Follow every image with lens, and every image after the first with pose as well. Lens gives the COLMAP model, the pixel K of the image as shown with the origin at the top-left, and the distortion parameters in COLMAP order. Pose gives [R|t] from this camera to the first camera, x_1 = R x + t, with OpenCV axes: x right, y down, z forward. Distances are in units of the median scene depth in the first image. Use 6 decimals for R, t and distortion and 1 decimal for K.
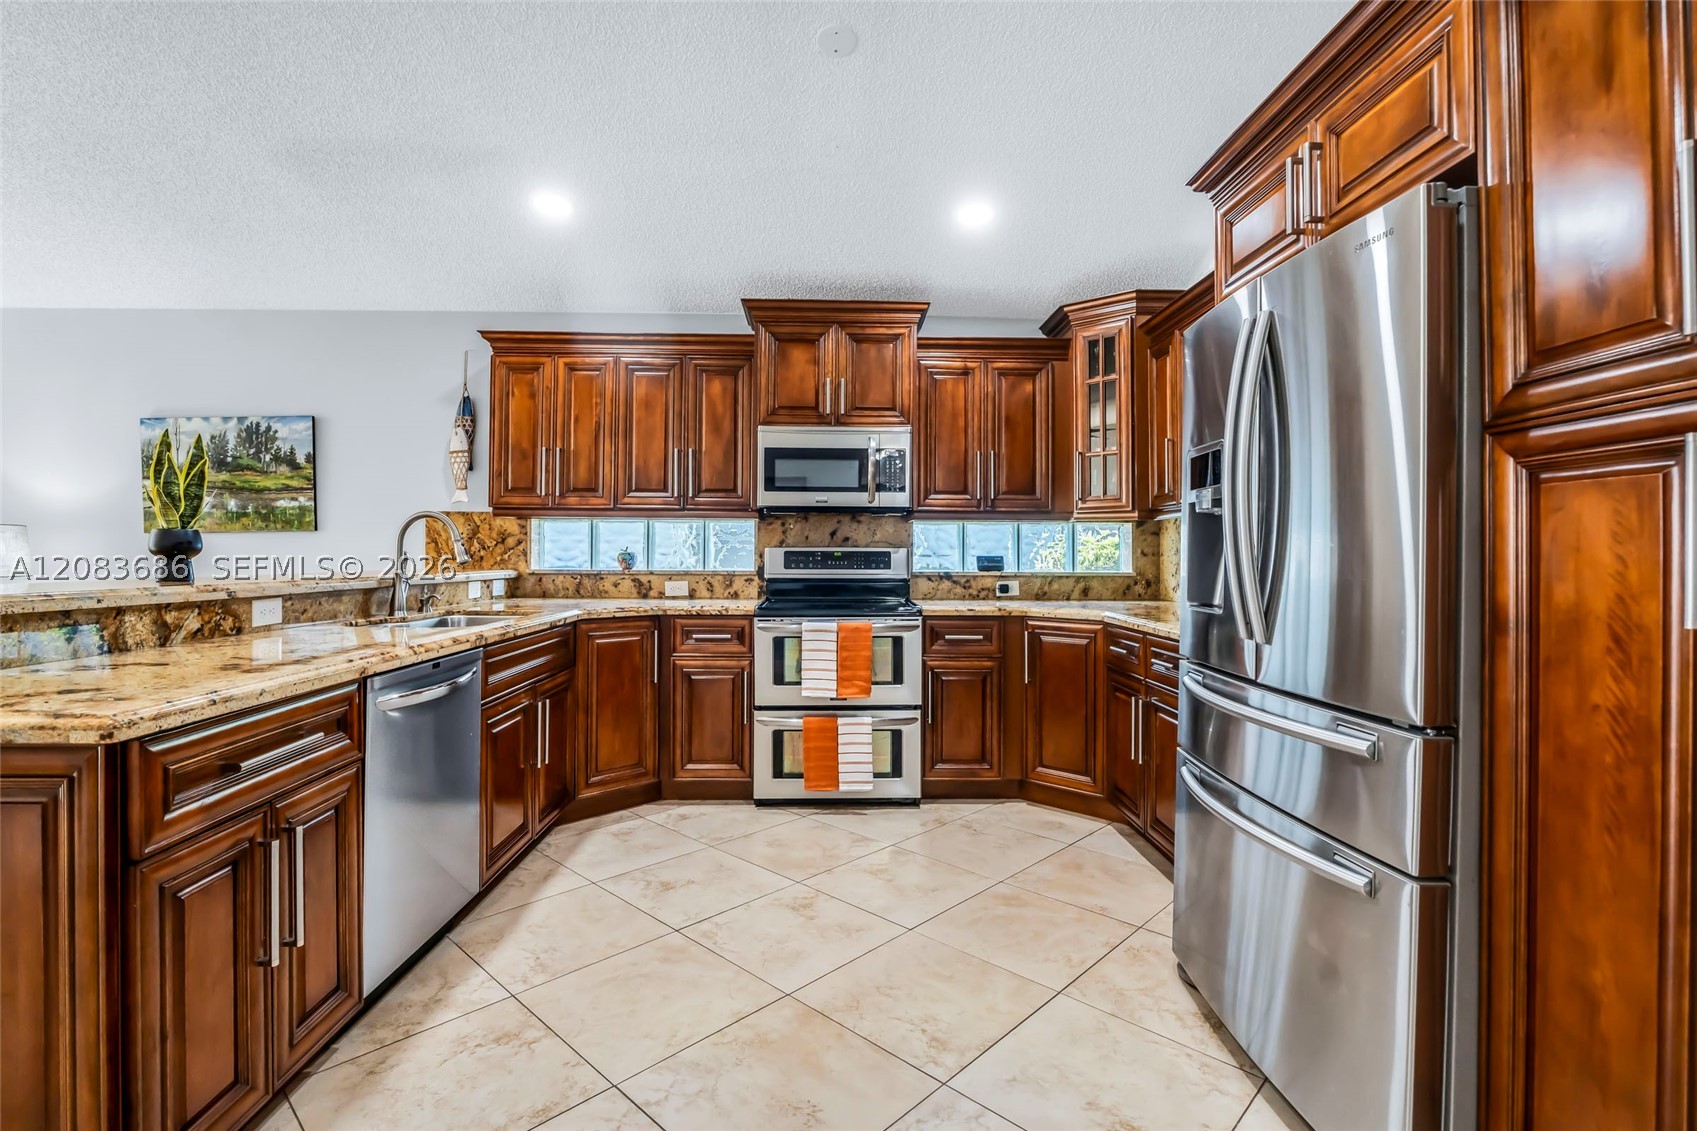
lens RADIAL K [[796.4, 0, 846.0], [0, 796.4, 552.5], [0, 0, 1]] dist [-0.020985, 0.003316]
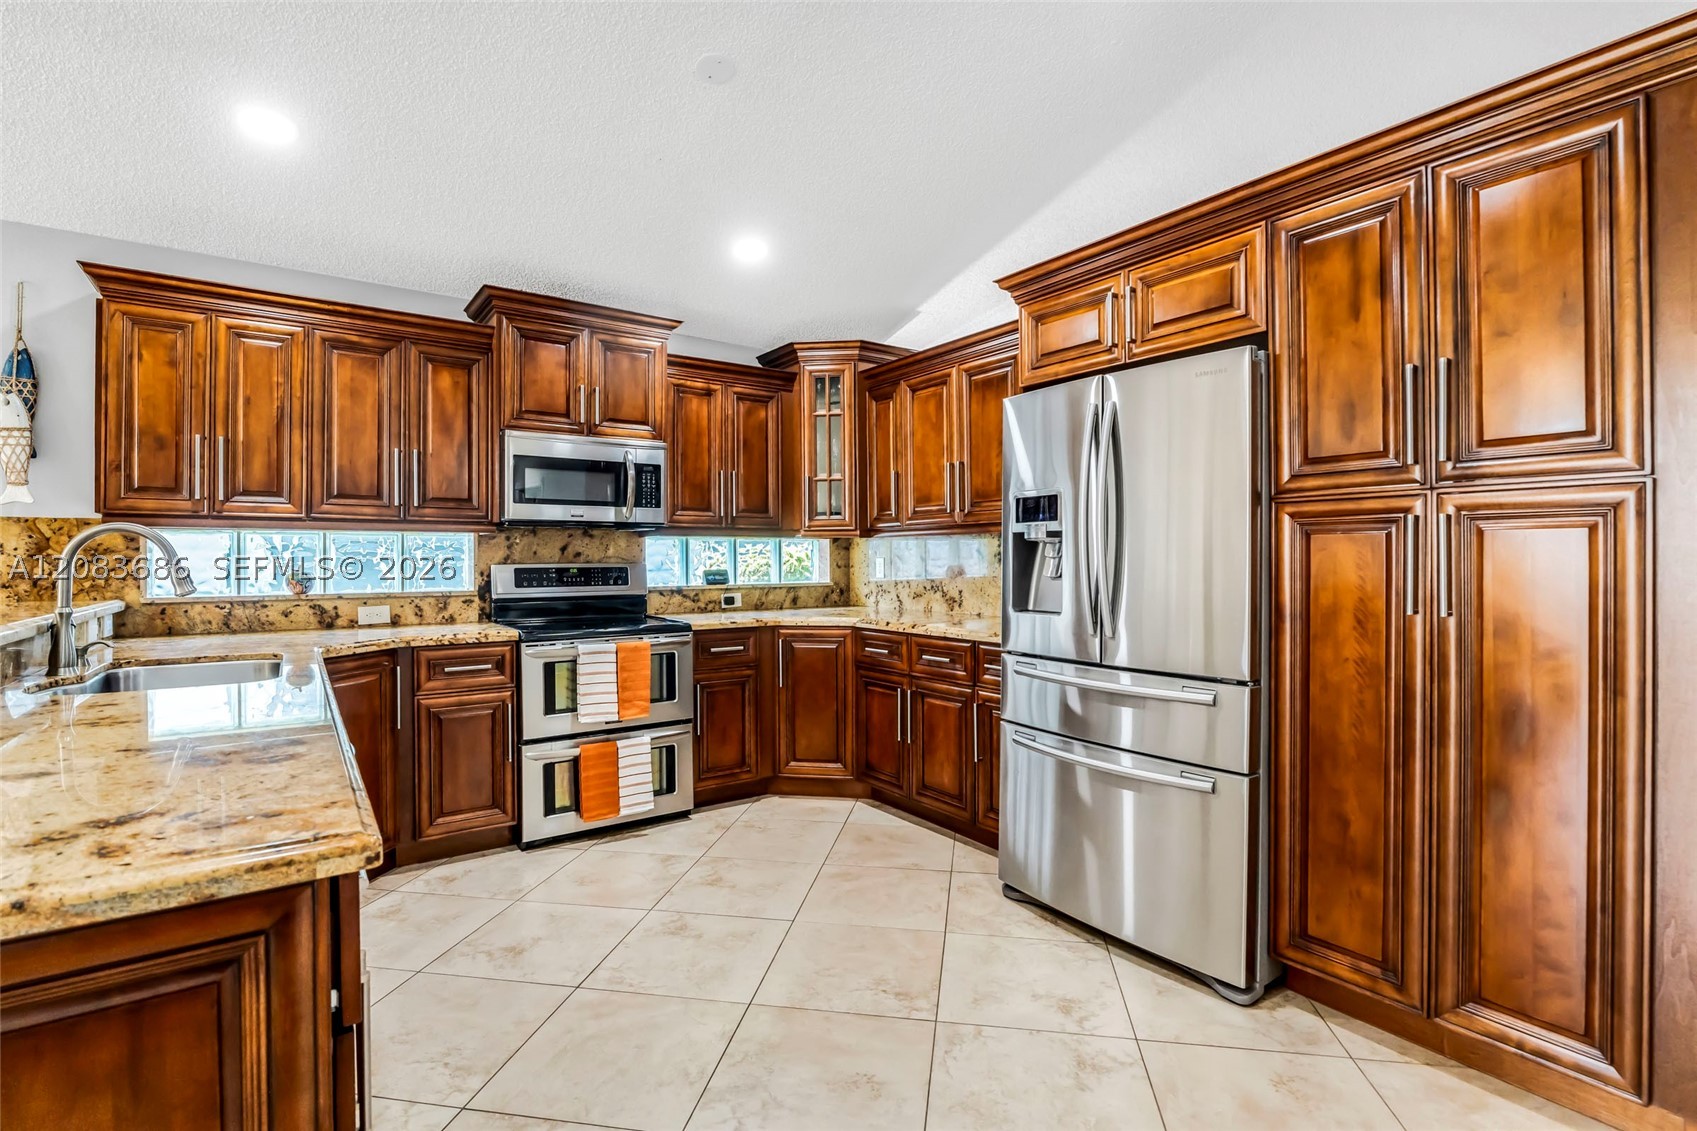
lens RADIAL K [[796.4, 0, 857.6], [0, 796.4, 565.3], [0, 0, 1]] dist [-0.020985, 0.003316]
pose [[0.825120, -0.011774, 0.564835, -0.299388], [0.006438, 0.999914, 0.011438, -0.014546], [-0.564921, -0.005802, 0.825125, 0.038620]]
